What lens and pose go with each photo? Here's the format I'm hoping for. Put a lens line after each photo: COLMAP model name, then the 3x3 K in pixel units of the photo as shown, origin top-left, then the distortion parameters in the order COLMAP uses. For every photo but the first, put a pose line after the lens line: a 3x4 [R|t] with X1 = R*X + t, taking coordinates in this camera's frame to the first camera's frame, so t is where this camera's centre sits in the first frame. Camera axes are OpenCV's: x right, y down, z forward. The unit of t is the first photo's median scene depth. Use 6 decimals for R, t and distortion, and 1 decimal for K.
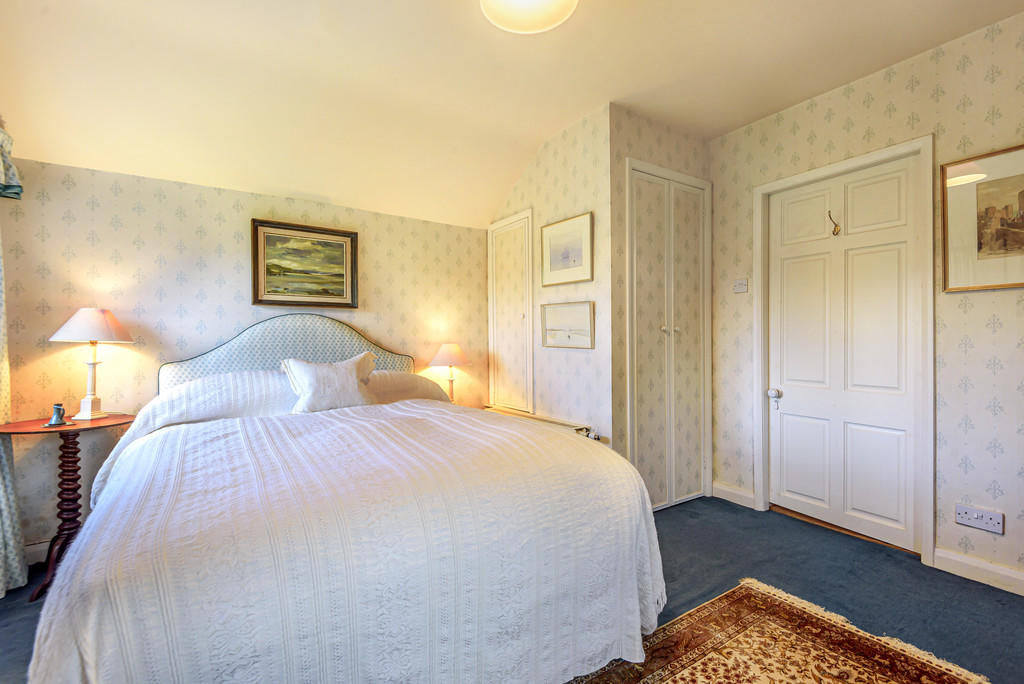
lens RADIAL K [[448.7, 0, 512.0], [0, 448.7, 342.0], [0, 0, 1]] dist [-0.000405, -0.000102]
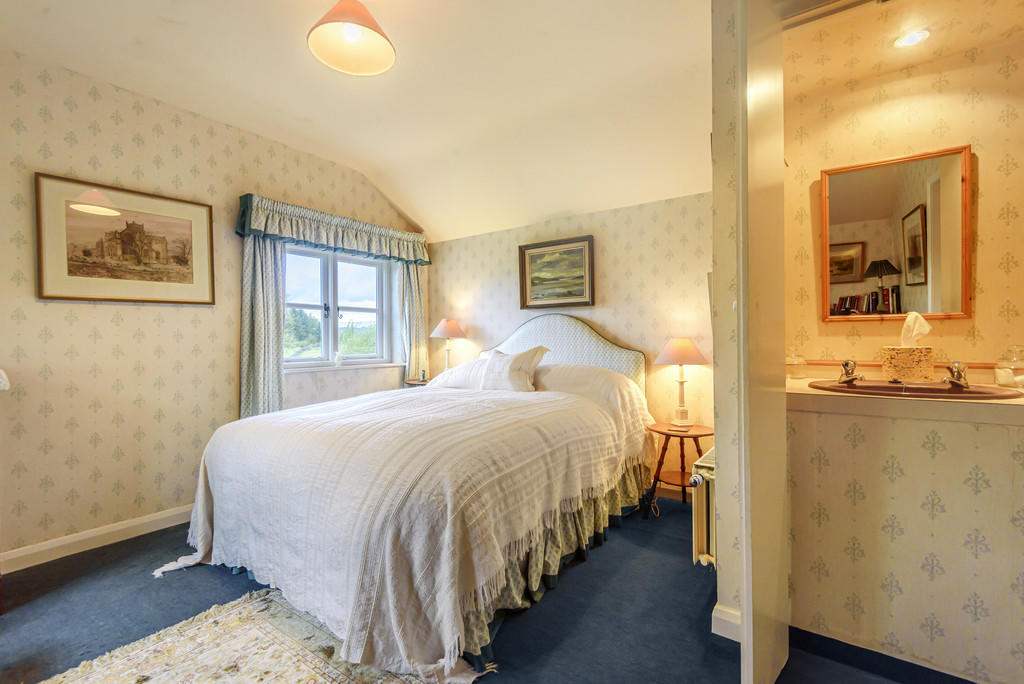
lens RADIAL K [[444.5, 0, 512.0], [0, 444.5, 342.0], [0, 0, 1]] dist [0.000875, 0.000020]
pose [[0.327334, 0.015215, -0.944786, 0.617952], [0.008986, 0.999775, 0.019214, -0.009864], [0.944866, -0.014779, 0.327124, 0.479255]]
